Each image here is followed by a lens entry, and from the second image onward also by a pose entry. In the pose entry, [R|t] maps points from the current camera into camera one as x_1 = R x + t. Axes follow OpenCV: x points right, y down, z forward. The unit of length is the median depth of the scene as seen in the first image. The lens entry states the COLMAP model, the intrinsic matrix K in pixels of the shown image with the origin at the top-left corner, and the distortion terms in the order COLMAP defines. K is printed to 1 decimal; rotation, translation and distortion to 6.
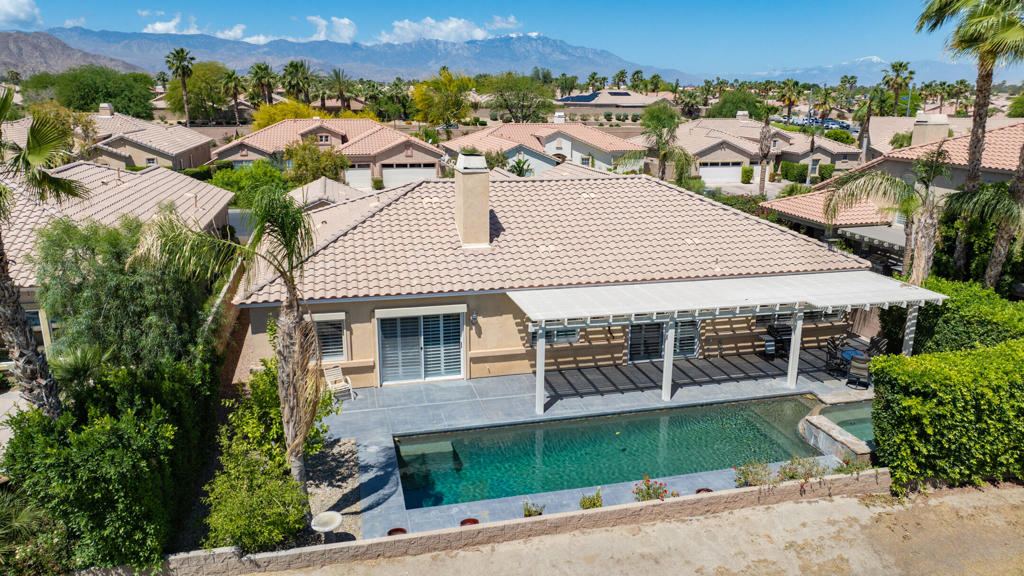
lens RADIAL K [[715.9, 0, 512.0], [0, 715.9, 288.0], [0, 0, 1]] dist [-0.012865, 0.000603]
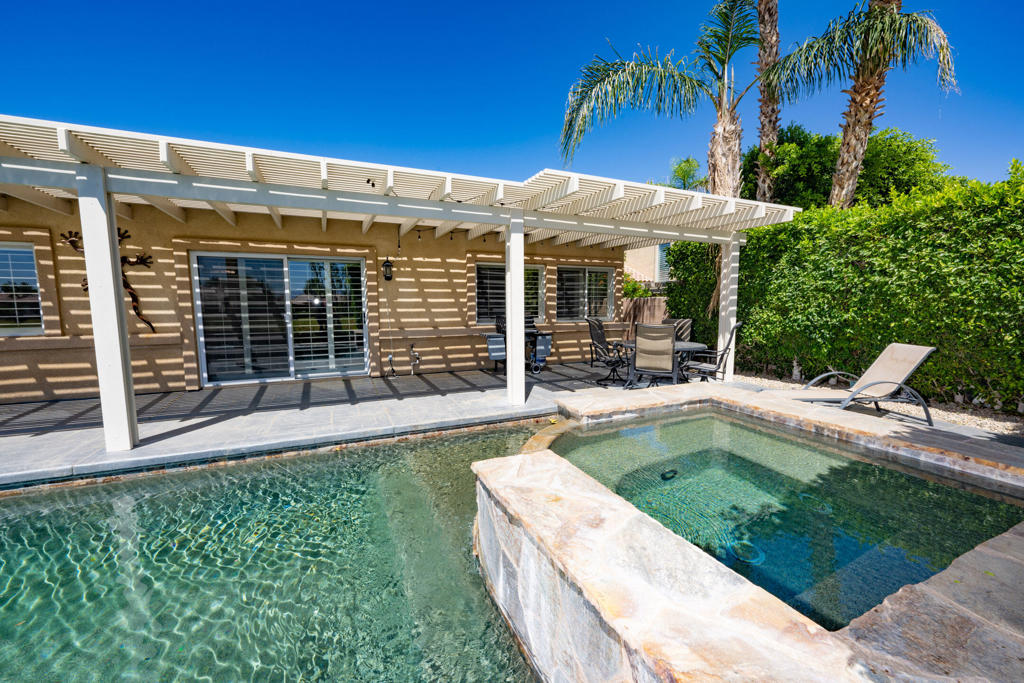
lens RADIAL K [[415.7, 0, 518.3], [0, 415.7, 342.5], [0, 0, 1]] dist [-0.001163, -0.000141]
pose [[0.980758, -0.022772, 0.193893, 0.346923], [0.055179, 0.985012, -0.163423, 0.144107], [-0.187265, 0.170977, 0.967315, 0.751603]]
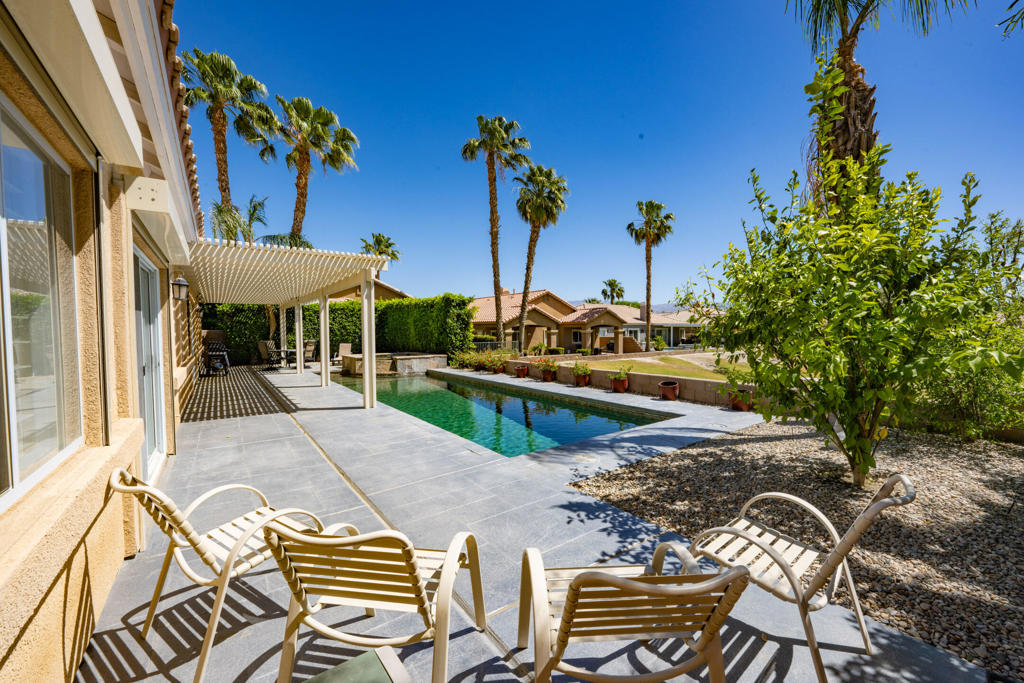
lens RADIAL K [[406.9, 0, 514.9], [0, 406.9, 342.5], [0, 0, 1]] dist [0.000045, -0.000320]
pose [[-0.385901, -0.031508, 0.922002, -0.347124], [0.244782, 0.960097, 0.135262, 0.088428], [-0.889473, 0.277887, -0.362790, 0.928584]]
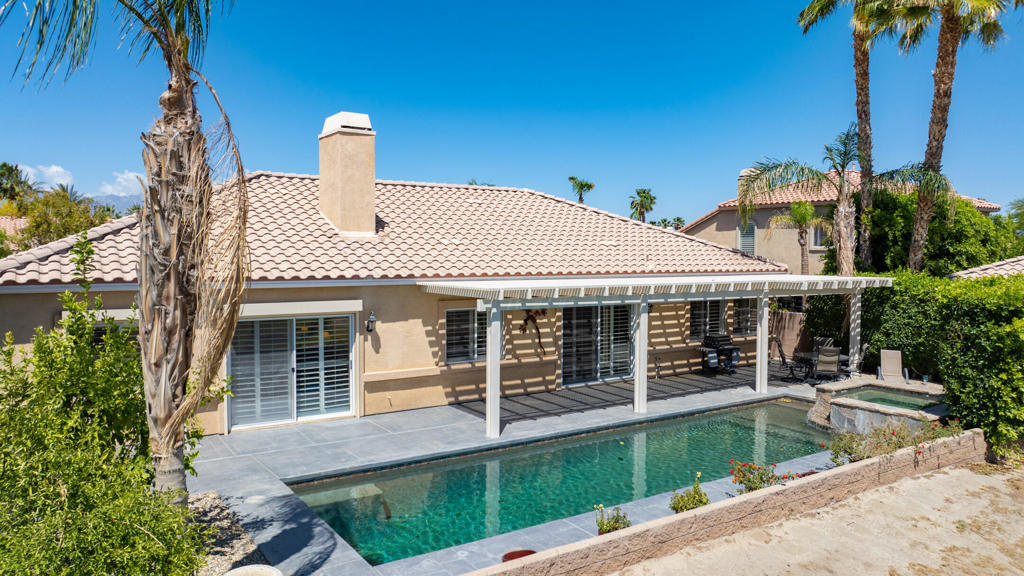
lens RADIAL K [[715.9, 0, 512.0], [0, 715.9, 288.0], [0, 0, 1]] dist [-0.012865, 0.000603]
pose [[0.940337, -0.016691, 0.339834, -0.161166], [0.086798, 0.977517, -0.192162, 0.156287], [-0.328986, 0.210194, 0.920645, 0.313857]]
